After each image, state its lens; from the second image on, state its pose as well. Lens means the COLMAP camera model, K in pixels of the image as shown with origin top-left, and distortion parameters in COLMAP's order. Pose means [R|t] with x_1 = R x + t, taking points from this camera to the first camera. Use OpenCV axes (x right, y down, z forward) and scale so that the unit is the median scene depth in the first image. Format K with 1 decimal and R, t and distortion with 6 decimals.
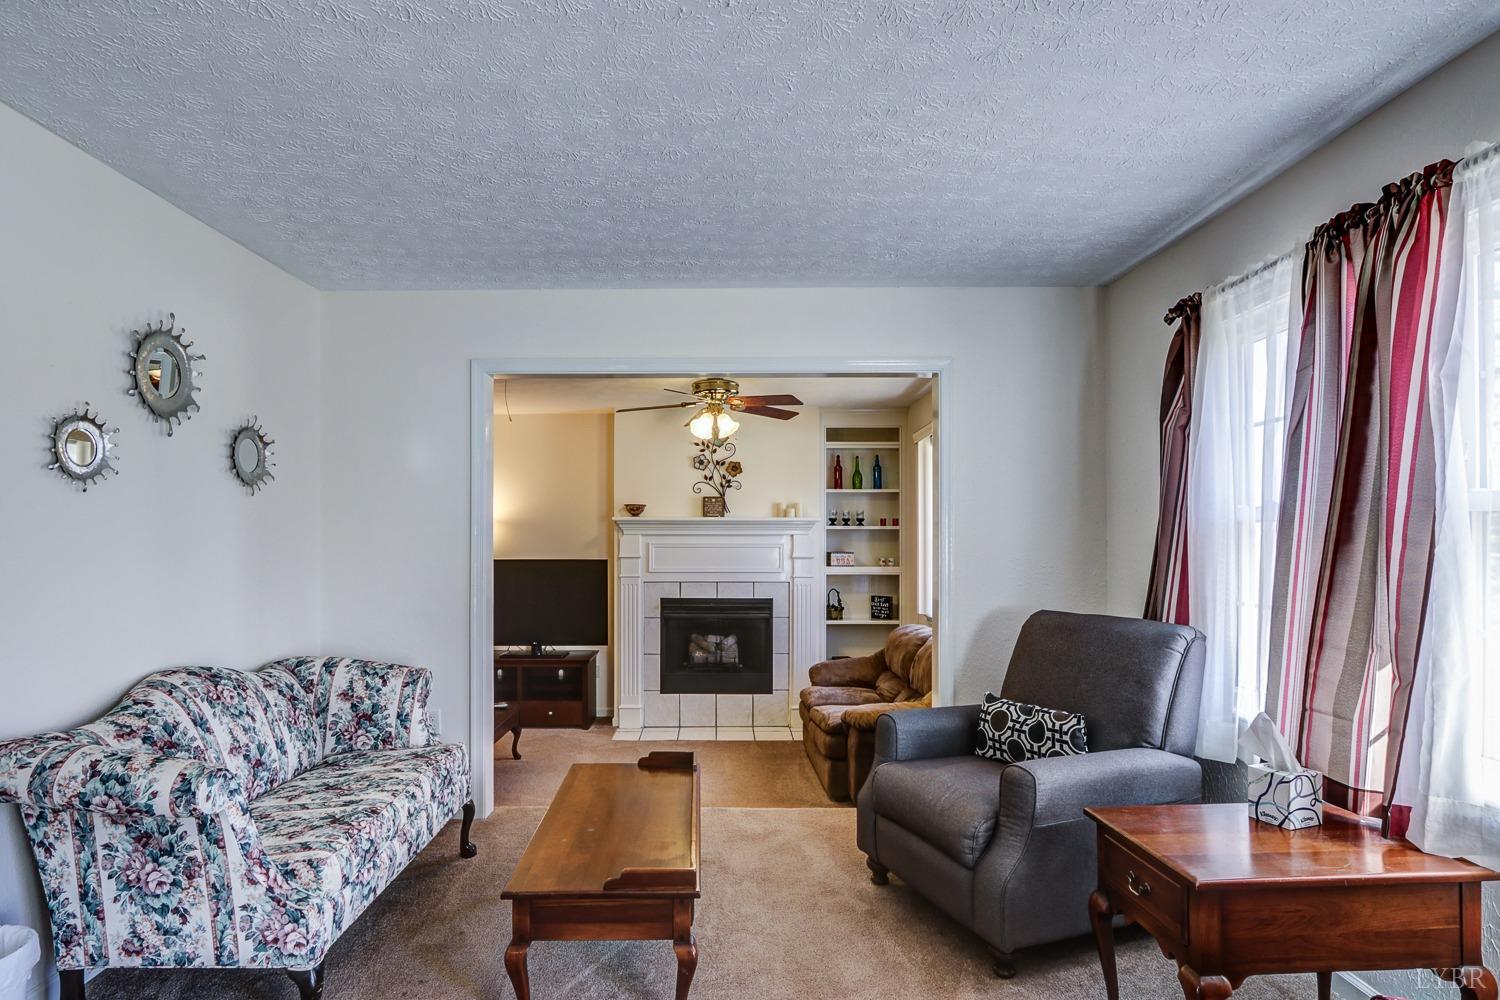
lens RADIAL K [[785.6, 0, 716.7], [0, 785.6, 535.7], [0, 0, 1]] dist [-0.016765, 0.003803]
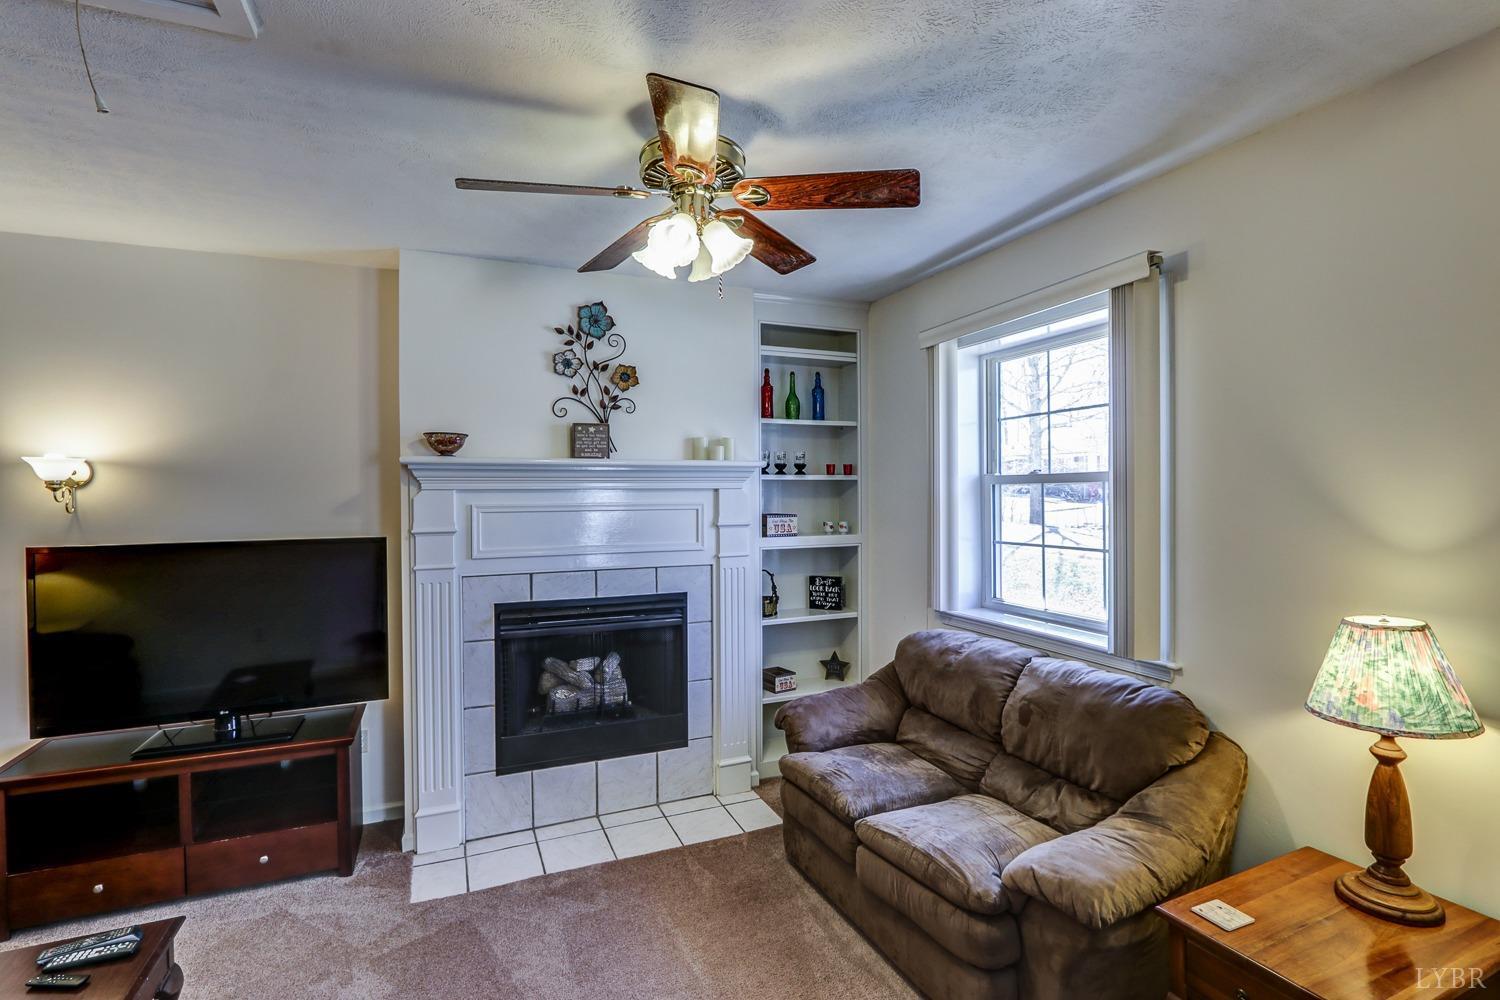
lens RADIAL K [[696.0, 0, 740.2], [0, 696.0, 494.8], [0, 0, 1]] dist [-0.019694, 0.003647]
pose [[0.916944, -0.008997, 0.398914, -0.108178], [0.004166, 0.999907, 0.012975, -0.003436], [-0.398994, -0.010236, 0.916897, 0.488959]]
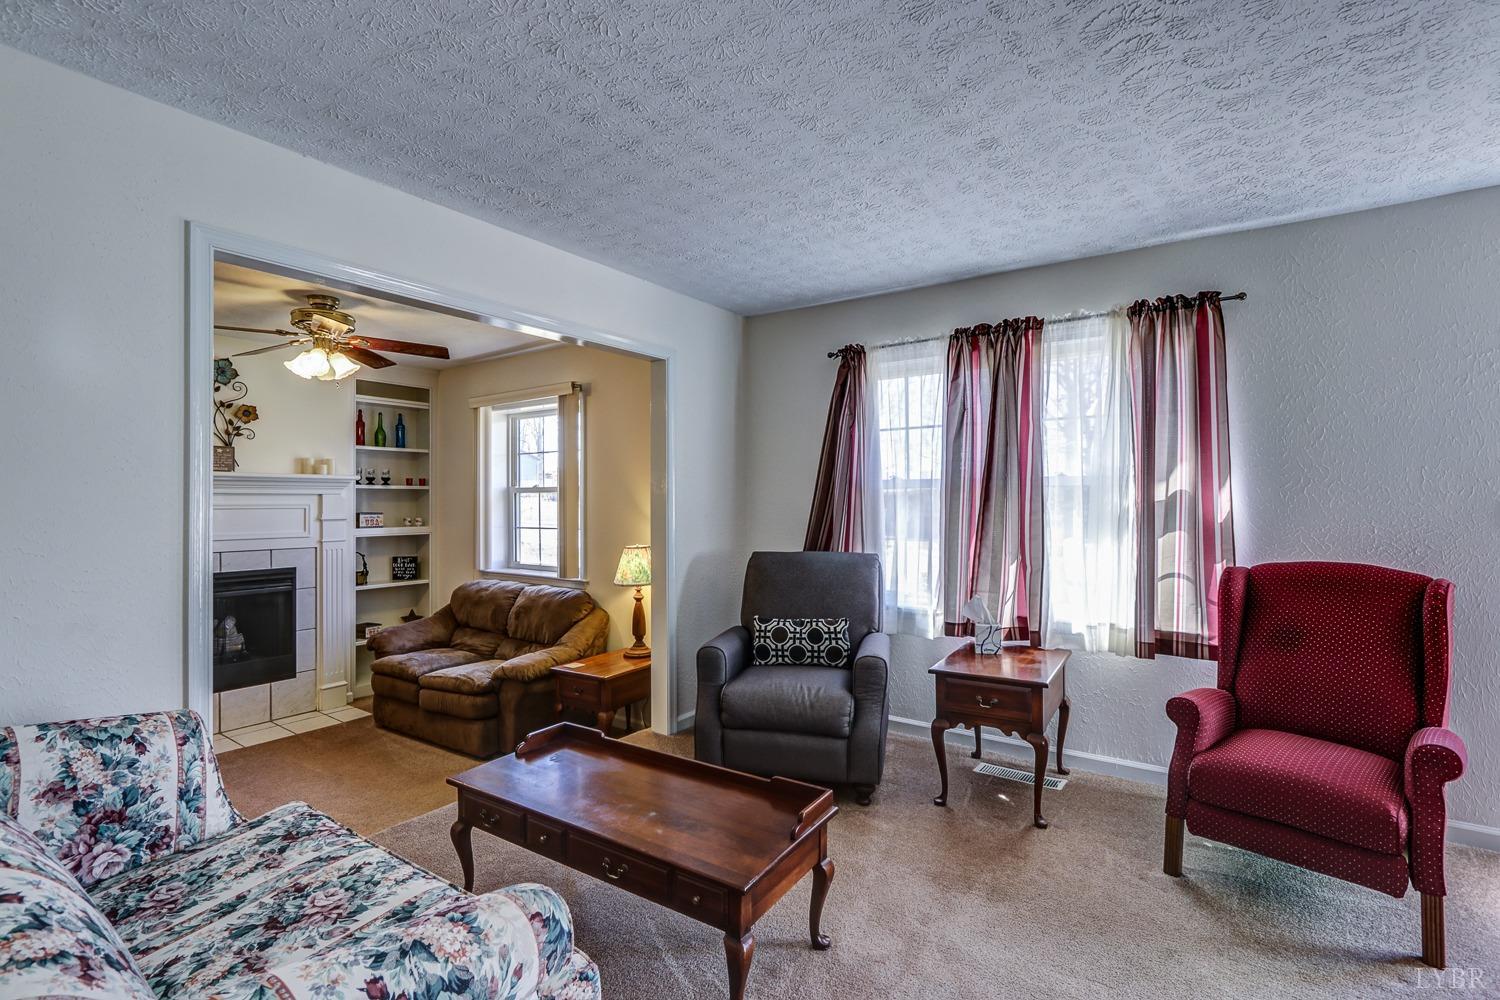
lens RADIAL K [[696.0, 0, 742.0], [0, 696.0, 497.4], [0, 0, 1]] dist [-0.019694, 0.003647]
pose [[0.563903, 0.000837, 0.825840, -0.283579], [-0.003440, 0.999993, 0.001335, -0.000158], [-0.825834, -0.003594, 0.563902, 0.165103]]
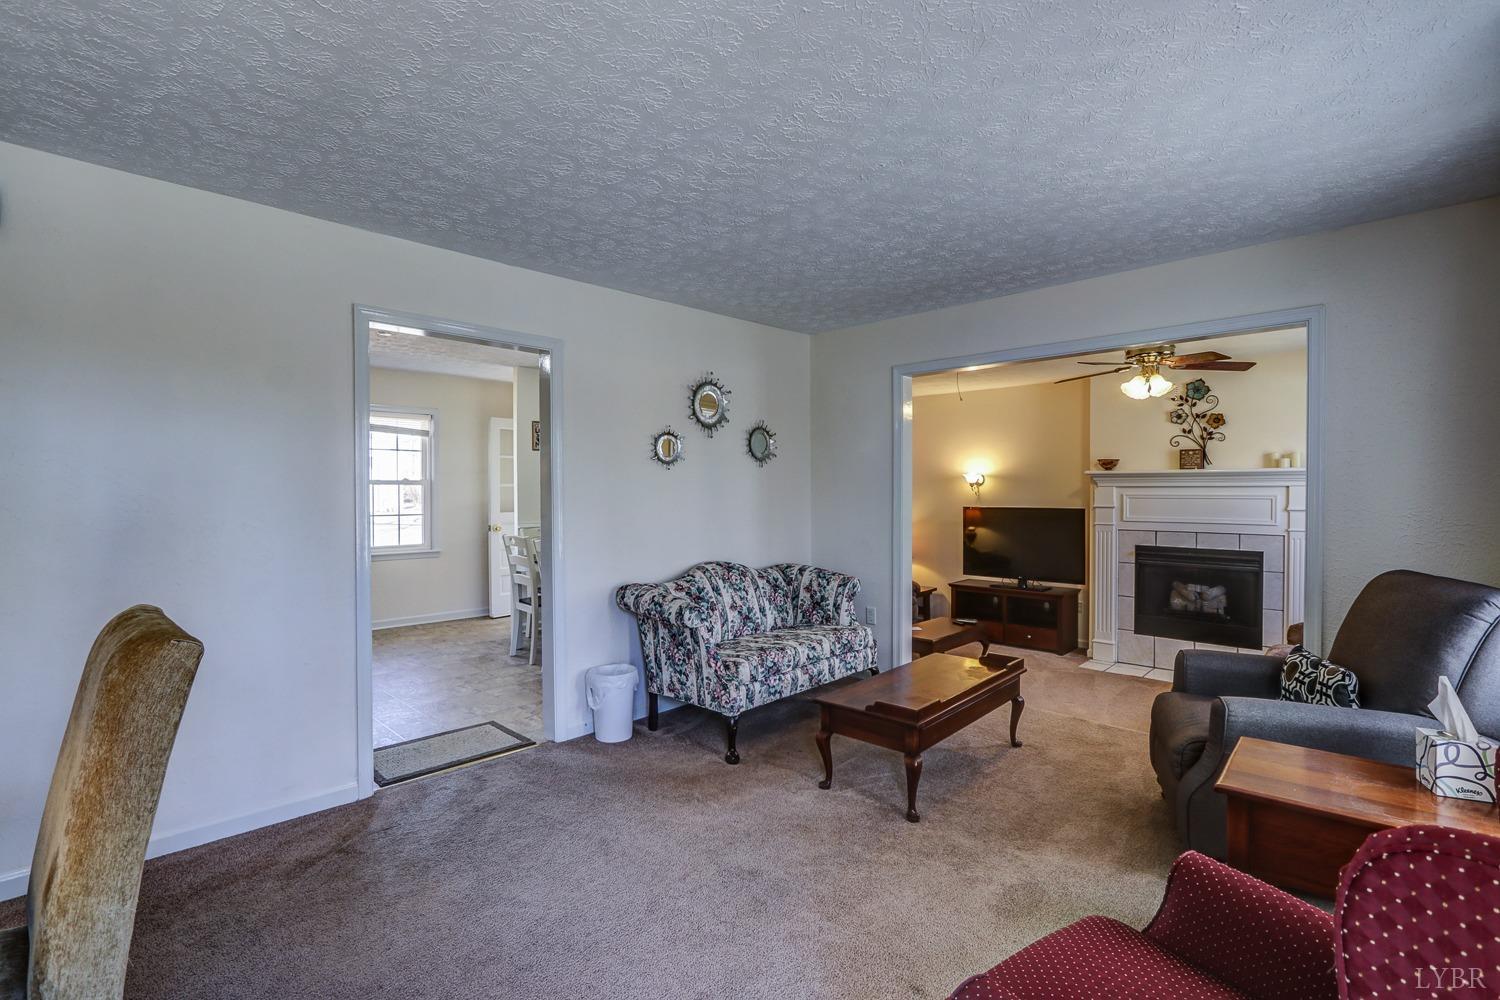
lens RADIAL K [[696.0, 0, 732.1], [0, 696.0, 497.5], [0, 0, 1]] dist [-0.019694, 0.003647]
pose [[0.713382, 0.006847, -0.700742, 0.200790], [0.005330, 0.999870, 0.015195, -0.003578], [0.700755, -0.014575, 0.713253, -0.064232]]
